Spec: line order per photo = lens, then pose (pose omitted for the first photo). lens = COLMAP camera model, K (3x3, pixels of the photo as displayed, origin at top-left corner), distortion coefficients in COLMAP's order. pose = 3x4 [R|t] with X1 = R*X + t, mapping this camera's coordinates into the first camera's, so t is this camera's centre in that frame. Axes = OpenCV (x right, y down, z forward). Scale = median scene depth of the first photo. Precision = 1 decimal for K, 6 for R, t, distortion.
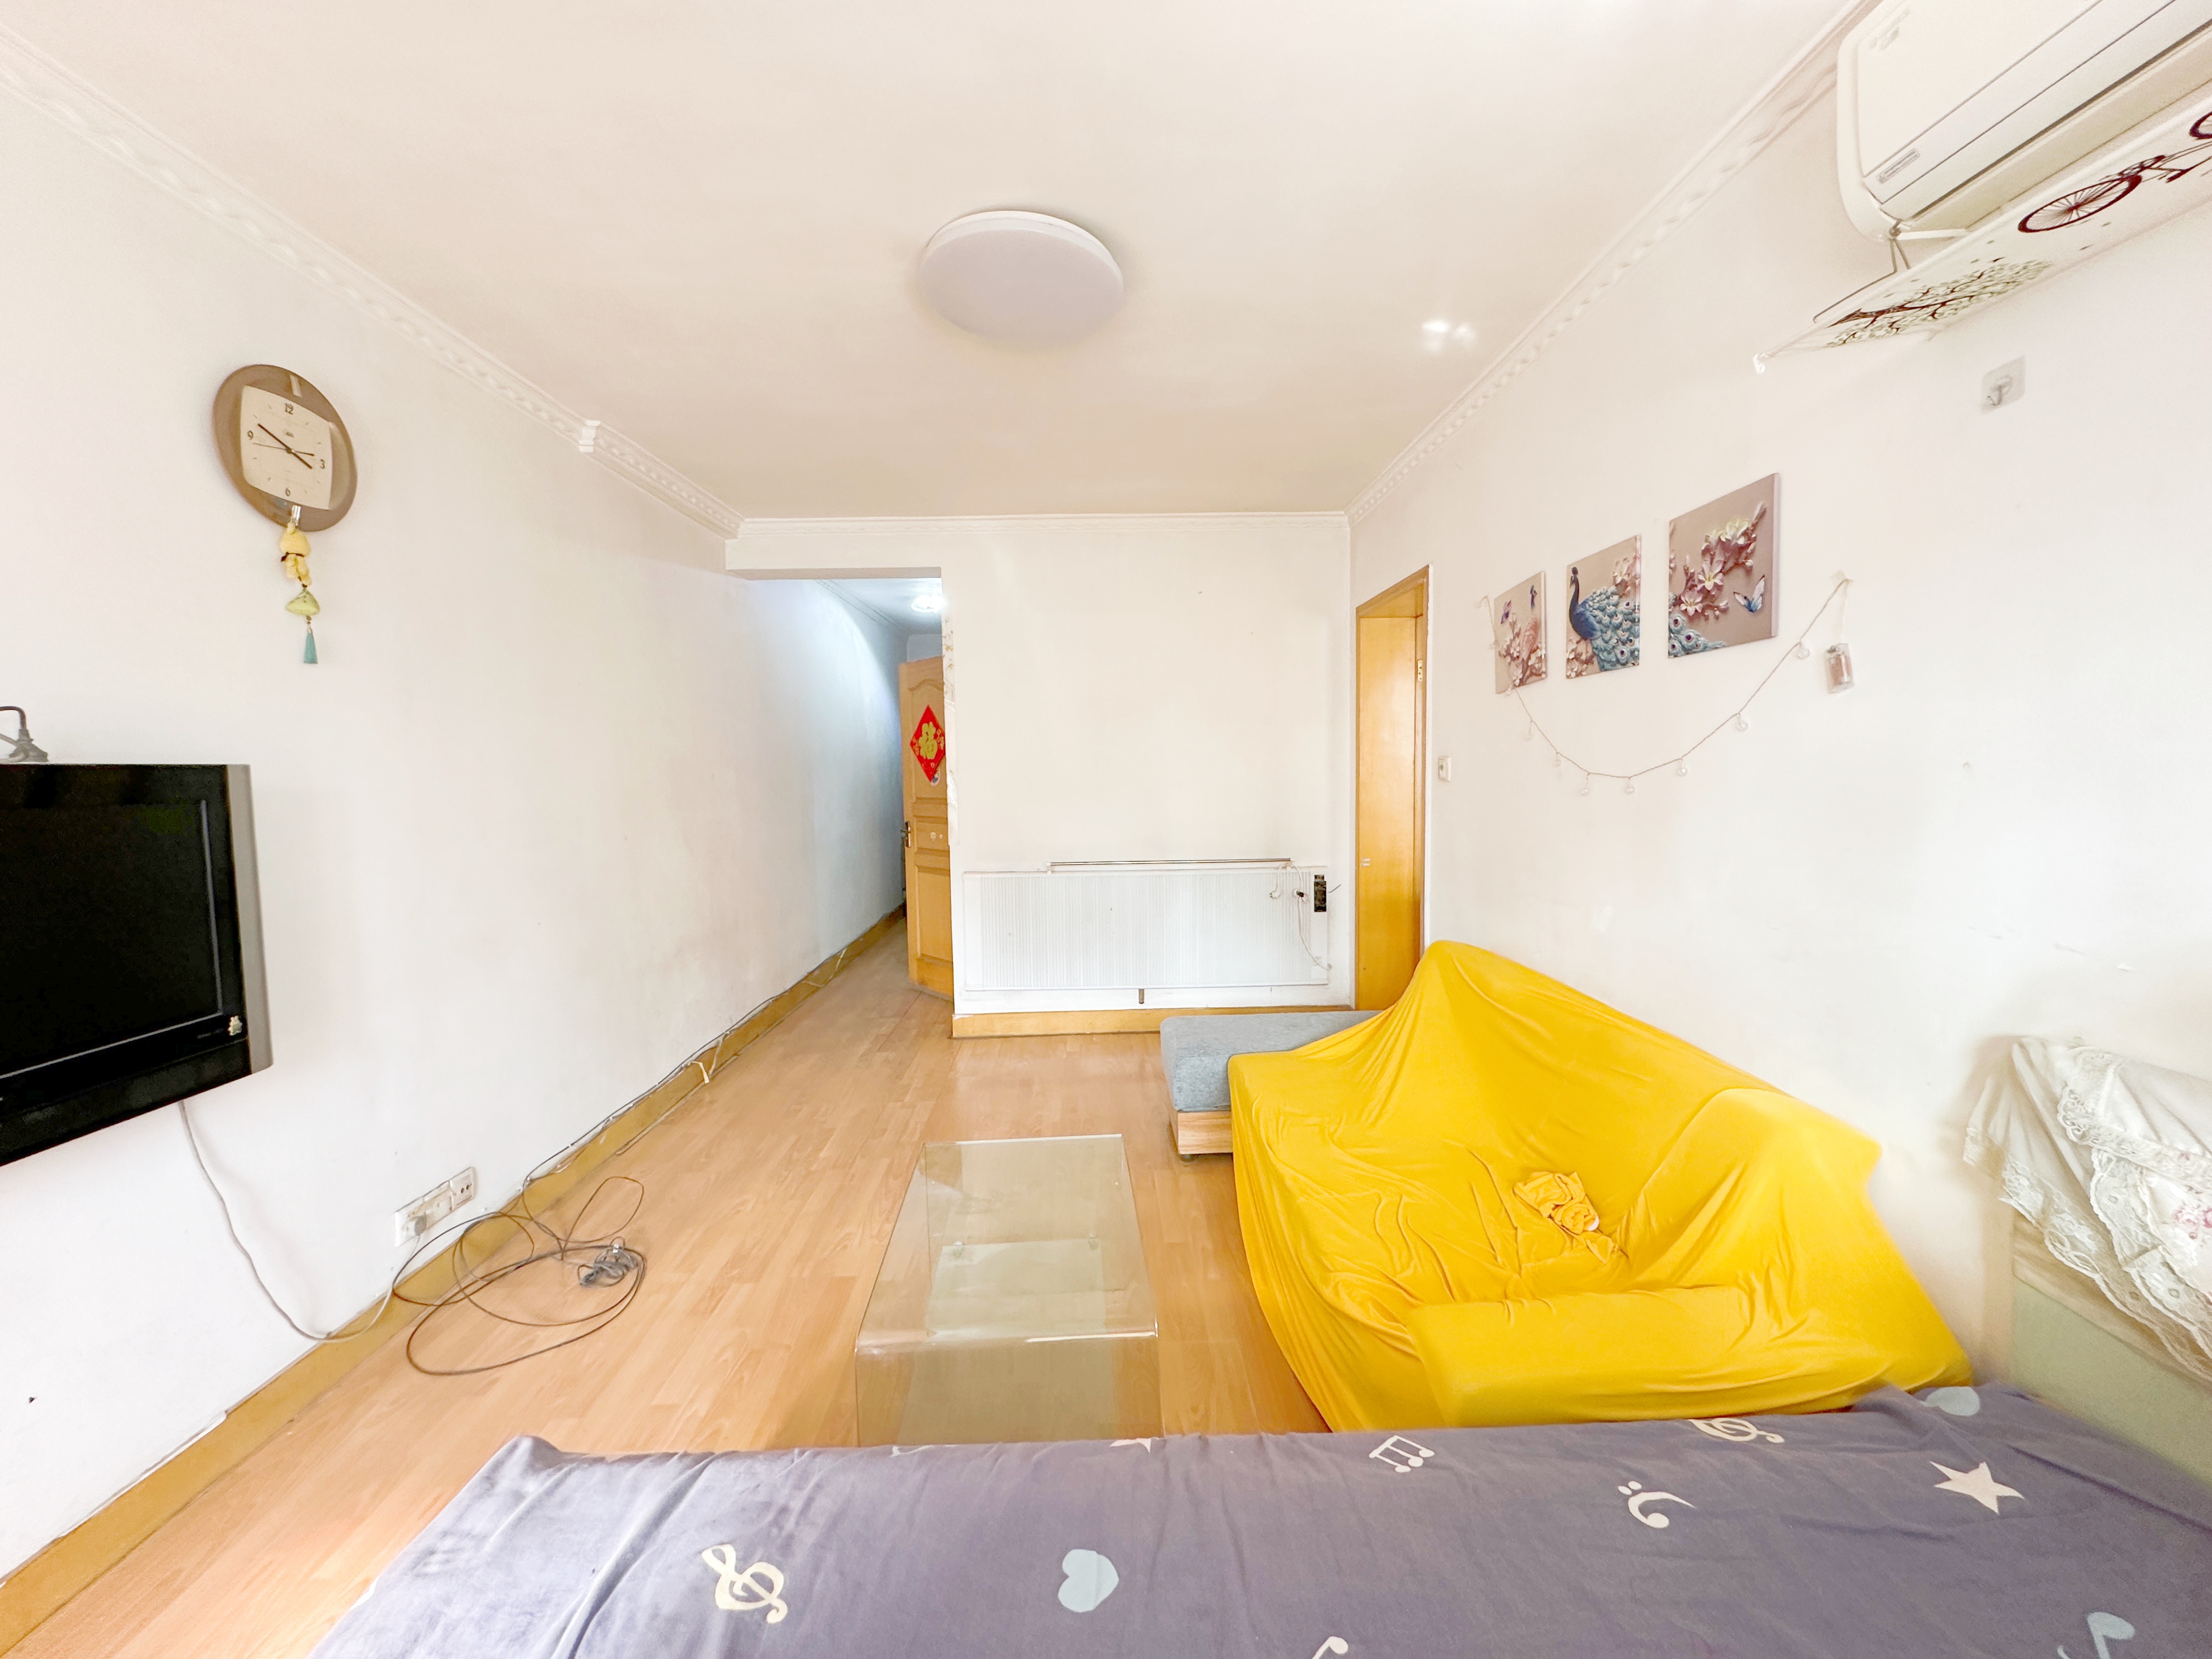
lens RADIAL K [[879.3, 0, 1099.0], [0, 879.3, 826.8], [0, 0, 1]] dist [0.002503, 0.000331]
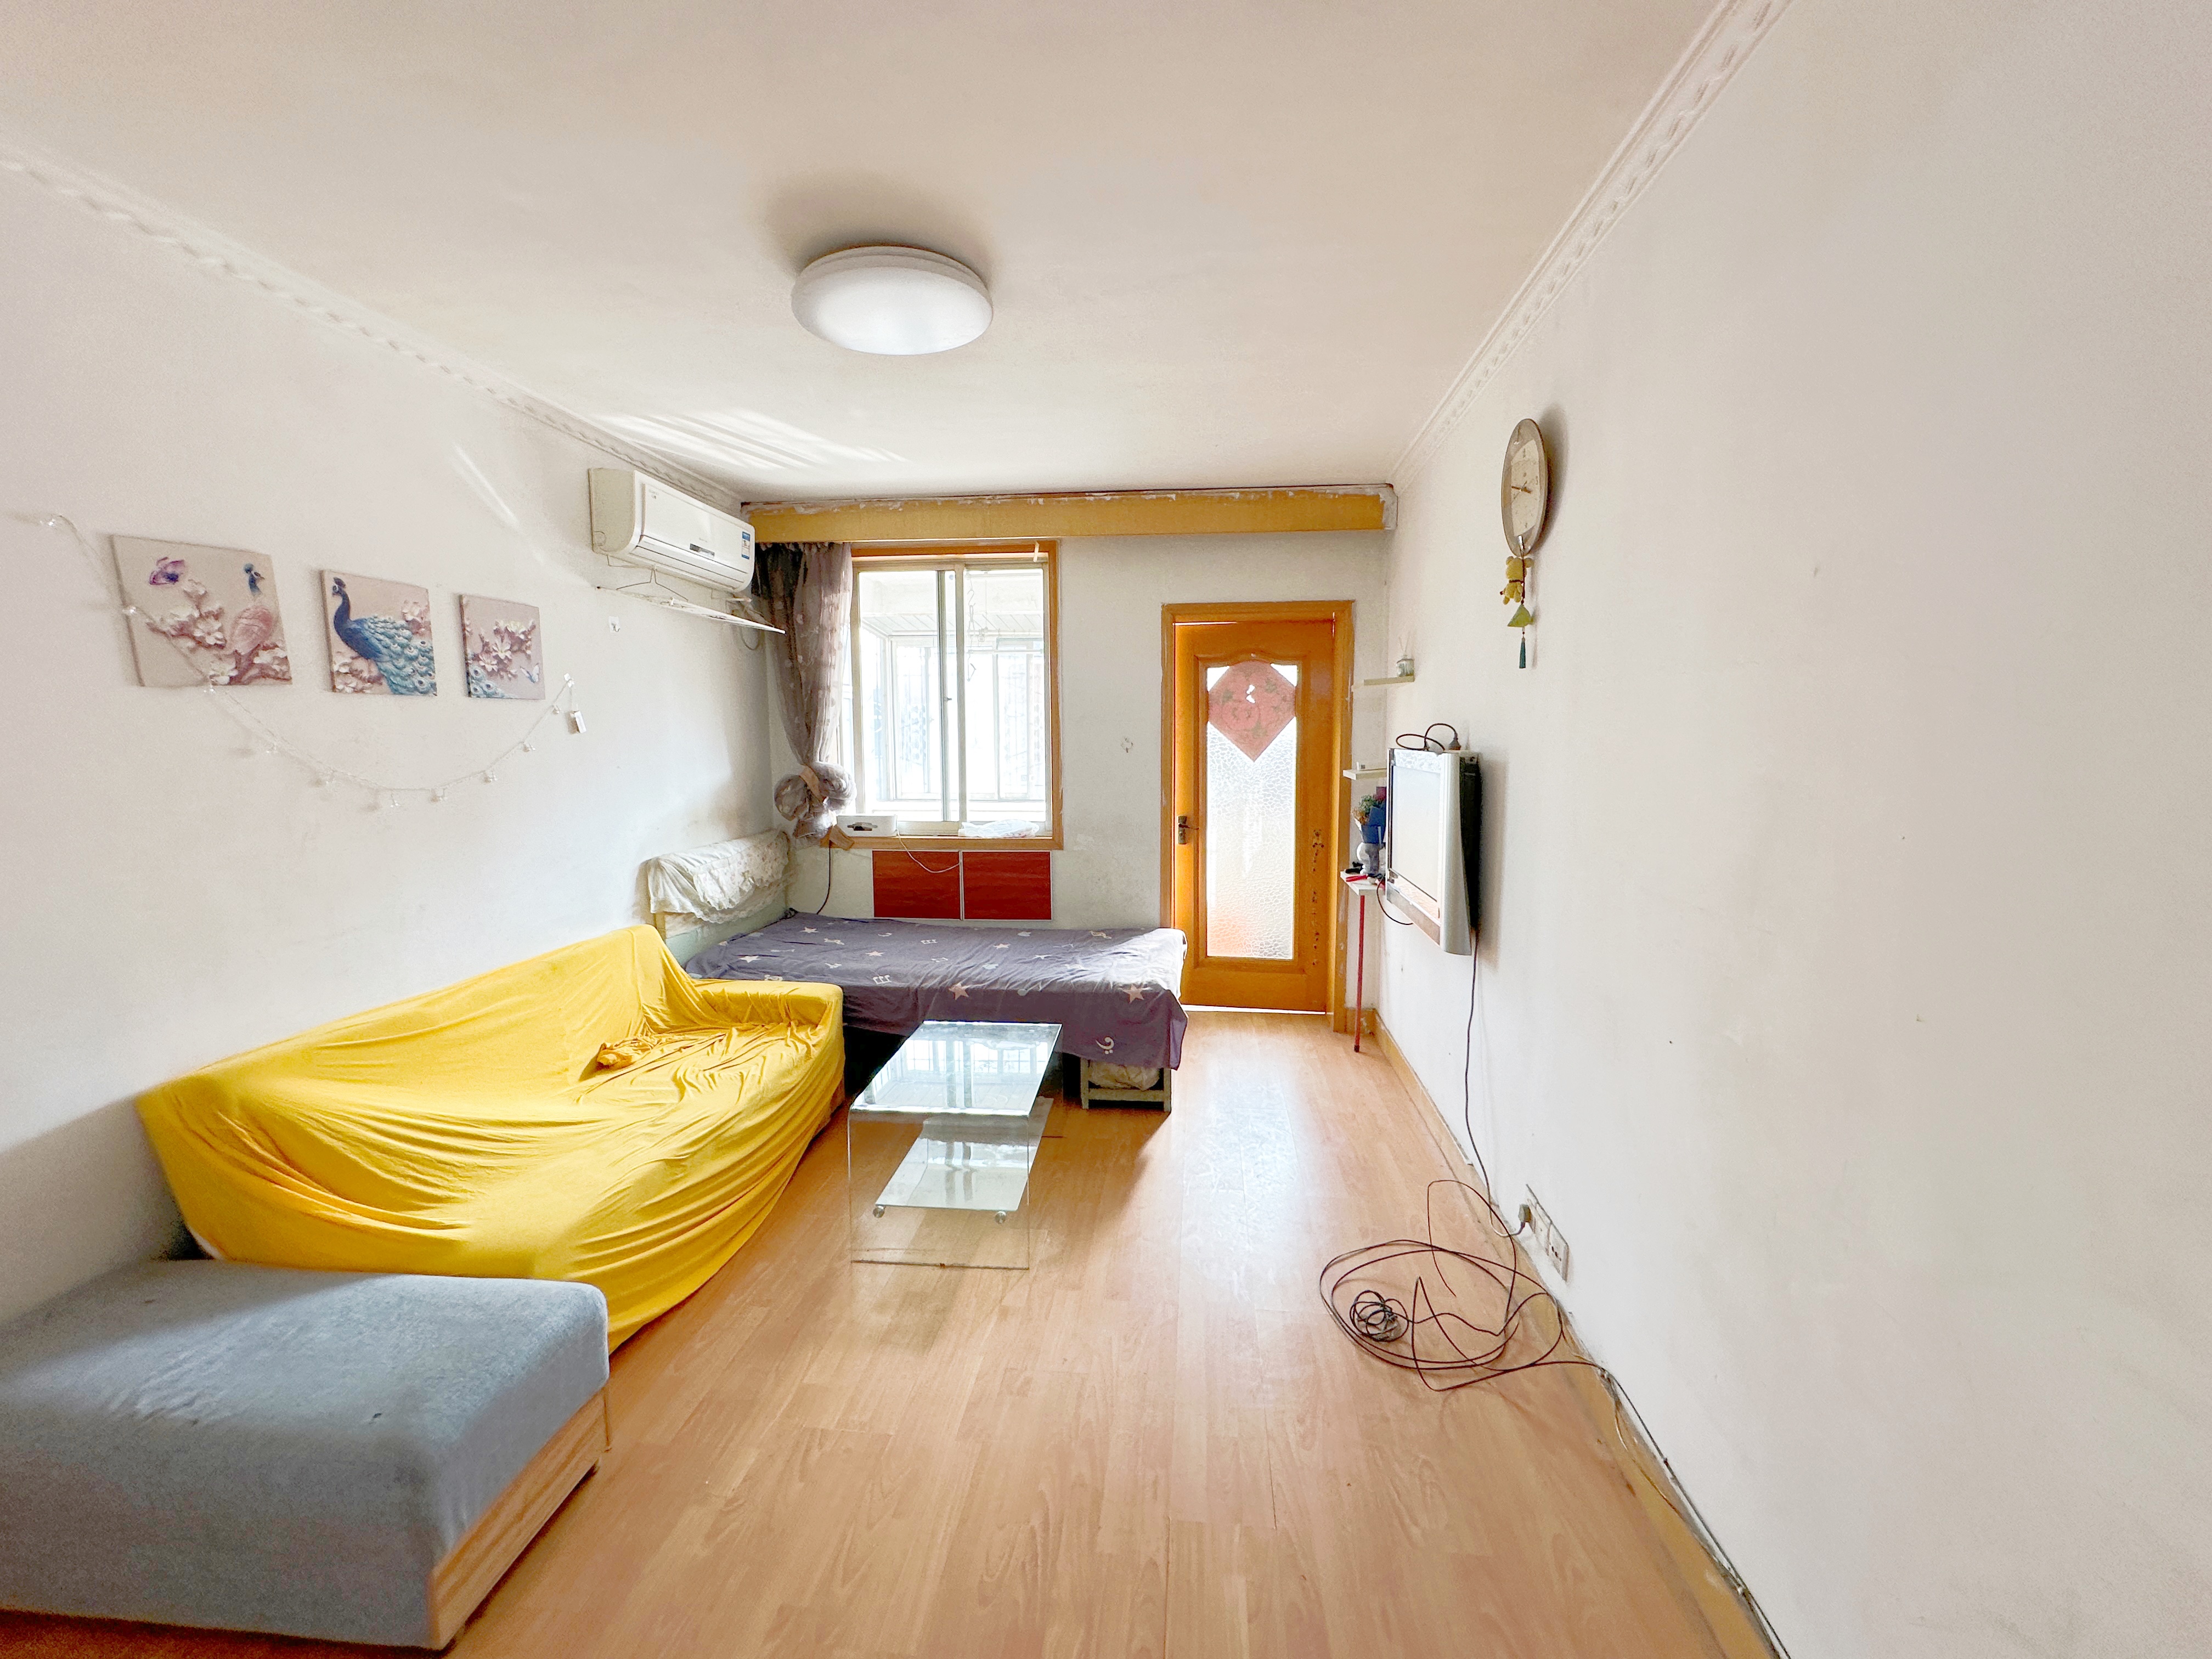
lens RADIAL K [[879.3, 0, 1111.0], [0, 879.3, 833.6], [0, 0, 1]] dist [0.002503, 0.000331]
pose [[-0.991219, 0.013288, 0.131563, -0.459598], [0.036569, 0.983681, 0.176164, -0.172671], [-0.127076, 0.179428, -0.975529, 2.049253]]
